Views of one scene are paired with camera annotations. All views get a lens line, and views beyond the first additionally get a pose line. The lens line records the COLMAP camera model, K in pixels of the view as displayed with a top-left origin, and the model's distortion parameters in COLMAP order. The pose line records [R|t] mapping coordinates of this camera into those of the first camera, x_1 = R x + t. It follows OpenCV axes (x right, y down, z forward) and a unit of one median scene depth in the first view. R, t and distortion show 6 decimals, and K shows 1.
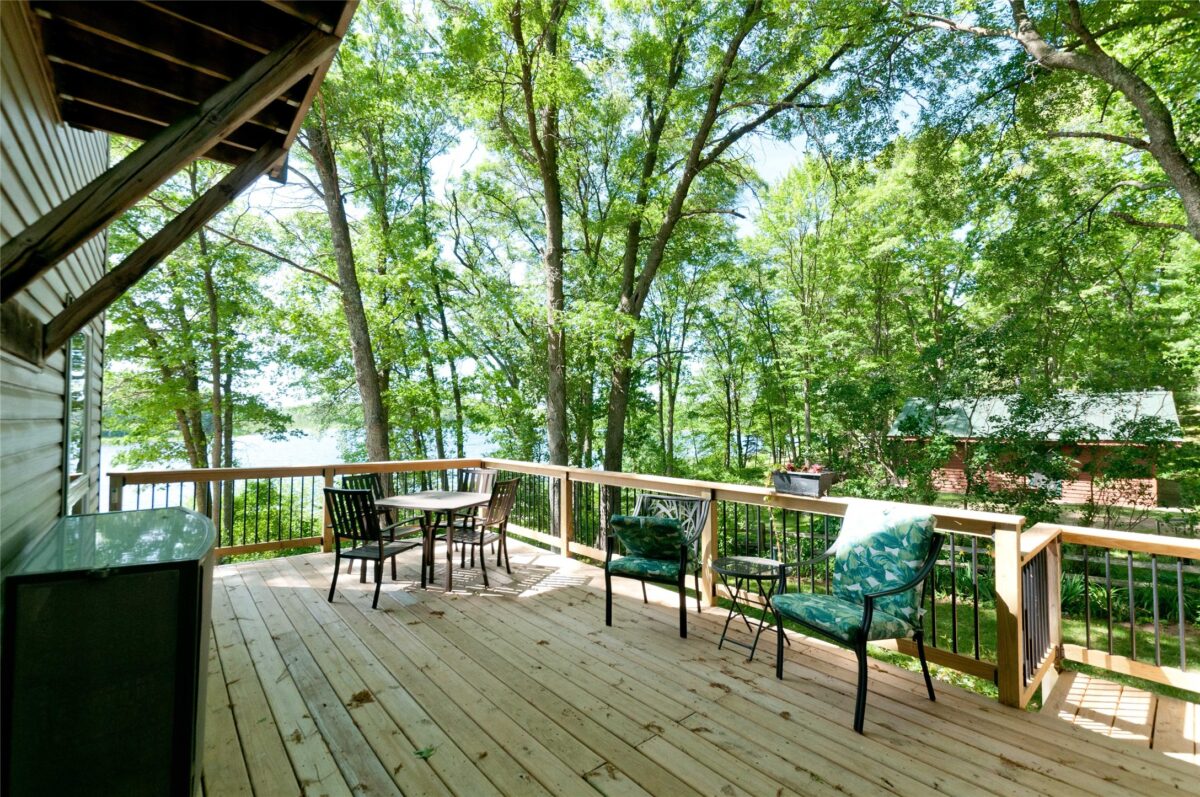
lens RADIAL K [[530.5, 0, 604.5], [0, 530.5, 405.6], [0, 0, 1]] dist [0.008617, -0.002157]
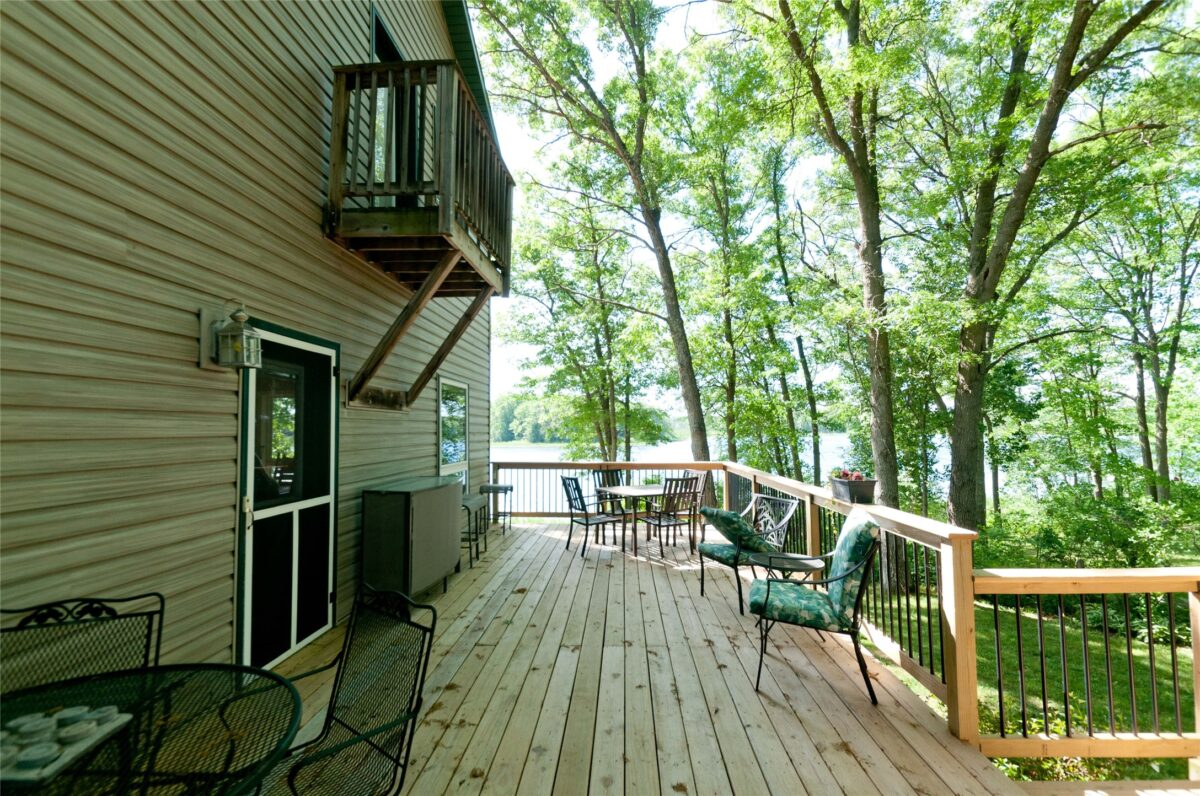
lens RADIAL K [[530.5, 0, 575.9], [0, 530.5, 394.2], [0, 0, 1]] dist [0.008617, -0.002157]
pose [[0.710807, -0.058299, -0.700967, 0.521856], [0.033117, 0.998228, -0.049440, -0.001349], [0.702607, 0.011928, 0.711478, -0.067204]]
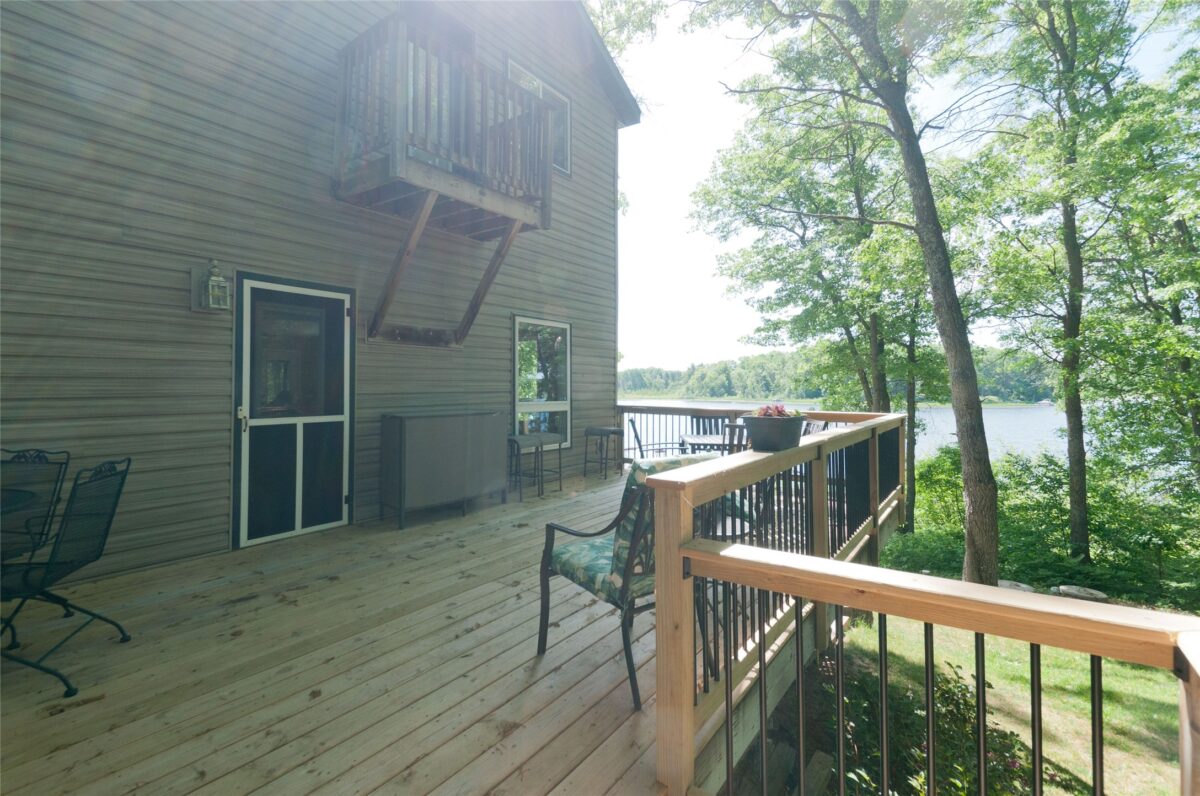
lens RADIAL K [[553.0, 0, 535.8], [0, 553.0, 365.0], [0, 0, 1]] dist [0.008177, 0.000687]
pose [[0.193605, -0.040729, -0.980234, 0.743569], [0.027861, 0.998963, -0.036004, 0.053732], [0.980684, -0.020340, 0.194539, 0.392445]]
